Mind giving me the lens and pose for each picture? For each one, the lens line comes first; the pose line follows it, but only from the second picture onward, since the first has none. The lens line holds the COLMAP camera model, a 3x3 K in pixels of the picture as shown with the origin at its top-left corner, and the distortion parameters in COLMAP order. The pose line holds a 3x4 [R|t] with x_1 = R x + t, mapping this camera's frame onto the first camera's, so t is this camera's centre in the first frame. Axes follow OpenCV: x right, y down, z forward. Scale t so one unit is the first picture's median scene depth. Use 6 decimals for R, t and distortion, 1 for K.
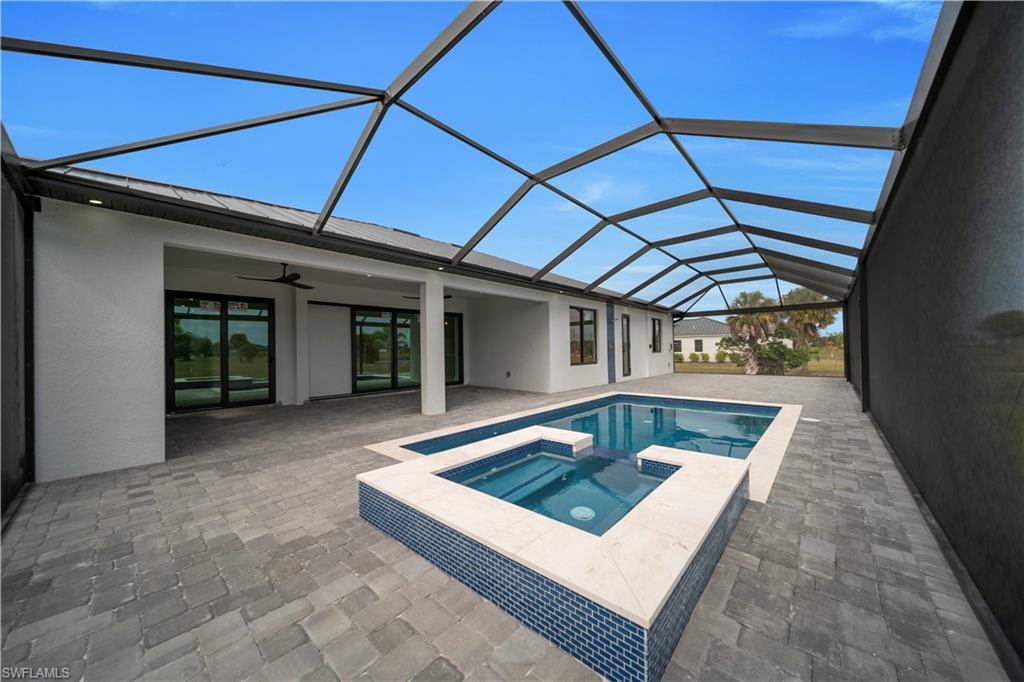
lens RADIAL K [[356.9, 0, 510.3], [0, 356.9, 346.6], [0, 0, 1]] dist [0.002861, -0.000281]
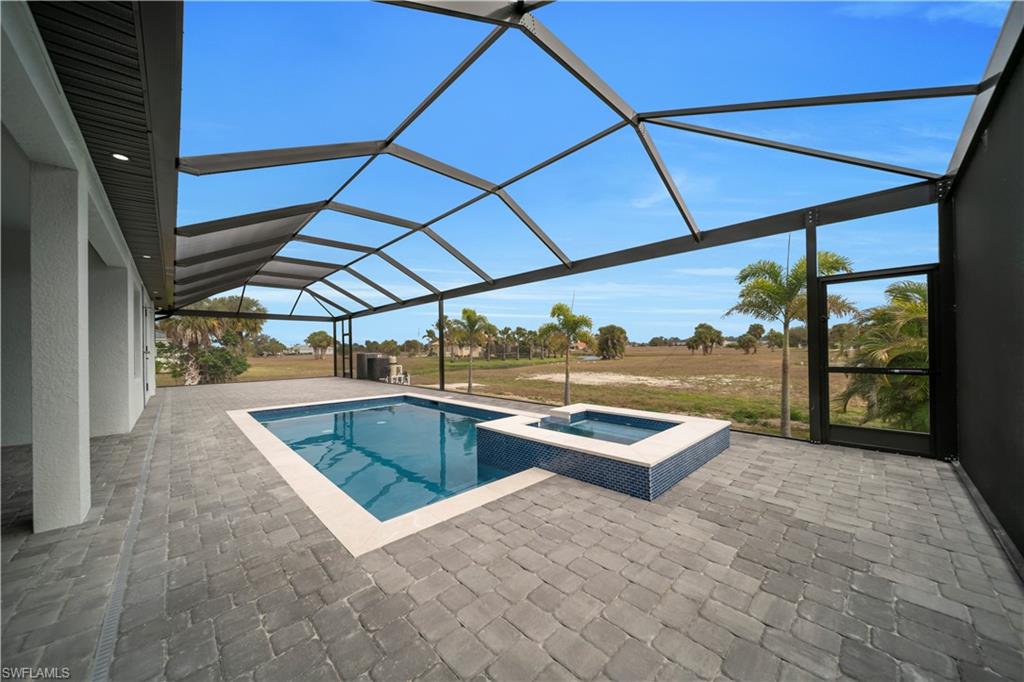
lens RADIAL K [[356.9, 0, 510.3], [0, 356.9, 346.5], [0, 0, 1]] dist [0.002861, -0.000281]
pose [[0.066099, 0.018907, 0.997634, -1.398026], [0.005242, 0.999800, -0.019295, 0.029122], [-0.997799, 0.006505, 0.065986, 1.239379]]
